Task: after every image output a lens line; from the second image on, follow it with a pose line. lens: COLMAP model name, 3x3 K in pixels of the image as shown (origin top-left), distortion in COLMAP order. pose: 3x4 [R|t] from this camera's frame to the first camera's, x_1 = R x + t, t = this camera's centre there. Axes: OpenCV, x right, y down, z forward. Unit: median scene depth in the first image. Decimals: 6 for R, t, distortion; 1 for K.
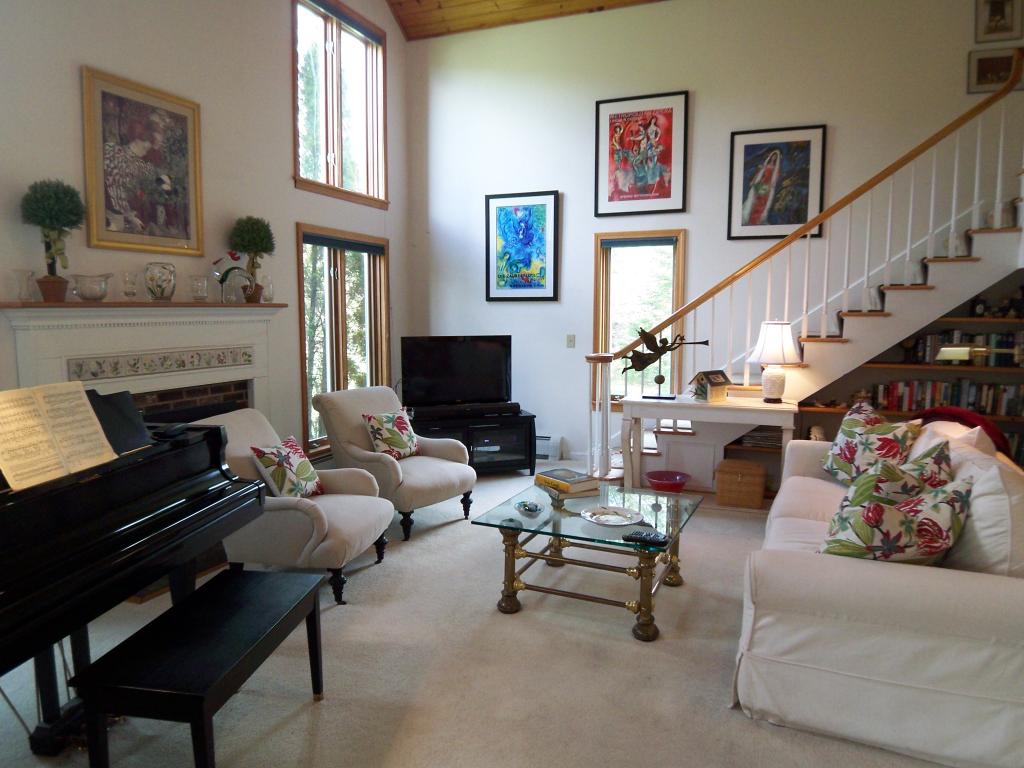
lens RADIAL K [[688.9, 0, 511.6], [0, 688.9, 390.2], [0, 0, 1]] dist [0.005484, -0.069287]
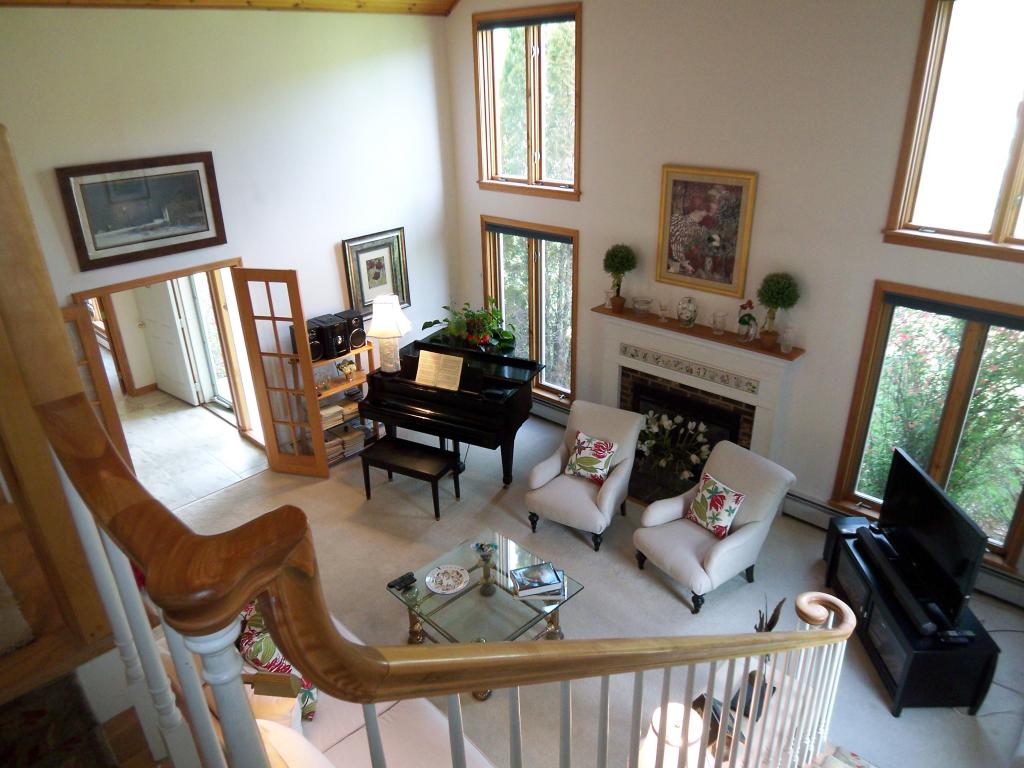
lens RADIAL K [[690.3, 0, 512.7], [0, 690.3, 392.4], [0, 0, 1]] dist [-0.010357, -0.042425]
pose [[-0.356651, 0.400445, -0.844064, 0.837796], [-0.089119, 0.884776, 0.457416, -0.599299], [0.929977, 0.238360, -0.279869, 1.052102]]
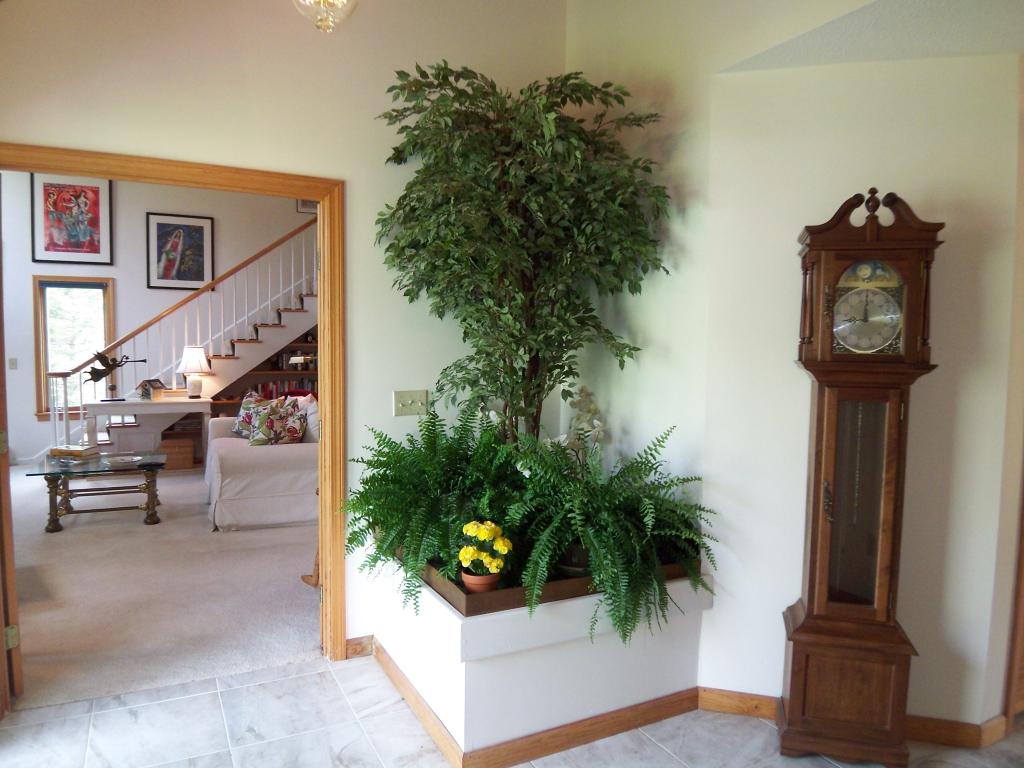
lens RADIAL K [[688.9, 0, 511.6], [0, 688.9, 390.2], [0, 0, 1]] dist [0.005484, -0.069287]
pose [[0.645133, -0.044621, 0.762766, -0.335935], [0.079163, 0.996824, -0.008641, 0.069161], [-0.759958, 0.065958, 0.646617, -0.533716]]
